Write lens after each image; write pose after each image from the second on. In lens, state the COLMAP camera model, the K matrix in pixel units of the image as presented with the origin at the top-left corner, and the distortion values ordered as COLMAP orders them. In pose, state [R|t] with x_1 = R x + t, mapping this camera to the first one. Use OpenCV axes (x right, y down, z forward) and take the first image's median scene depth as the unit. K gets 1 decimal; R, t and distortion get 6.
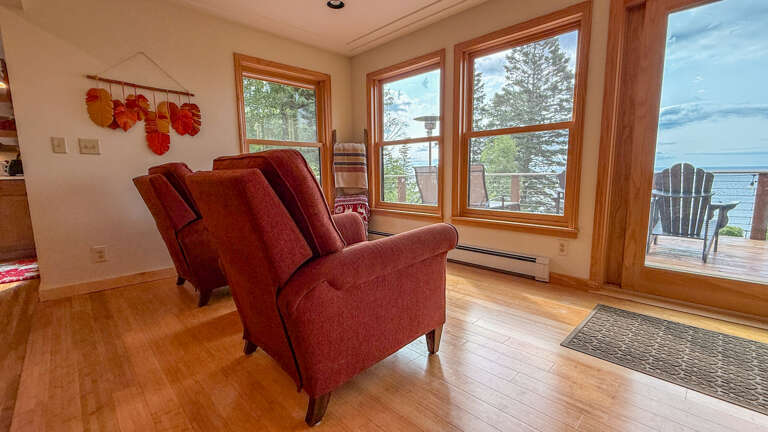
lens RADIAL K [[330.5, 0, 385.3], [0, 330.5, 213.6], [0, 0, 1]] dist [-0.000732, -0.000270]
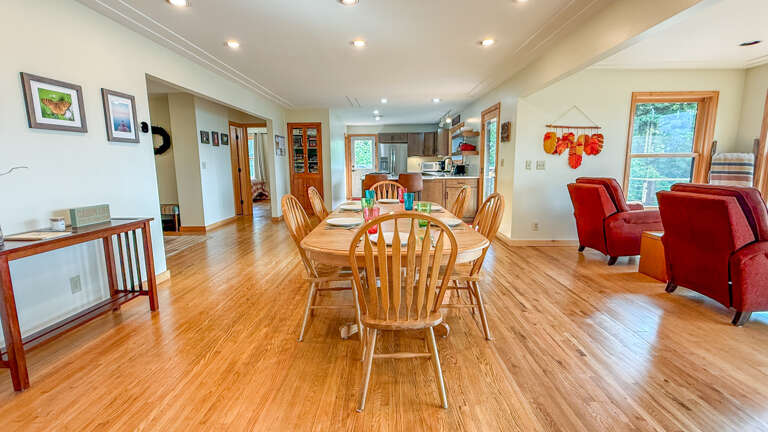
lens RADIAL K [[330.5, 0, 400.8], [0, 330.5, 217.8], [0, 0, 1]] dist [-0.000732, -0.000270]
pose [[0.703723, 0.114301, -0.701220, -0.128759], [-0.087104, 0.993409, 0.074513, 0.012049], [0.705114, 0.008643, 0.709041, -0.713941]]
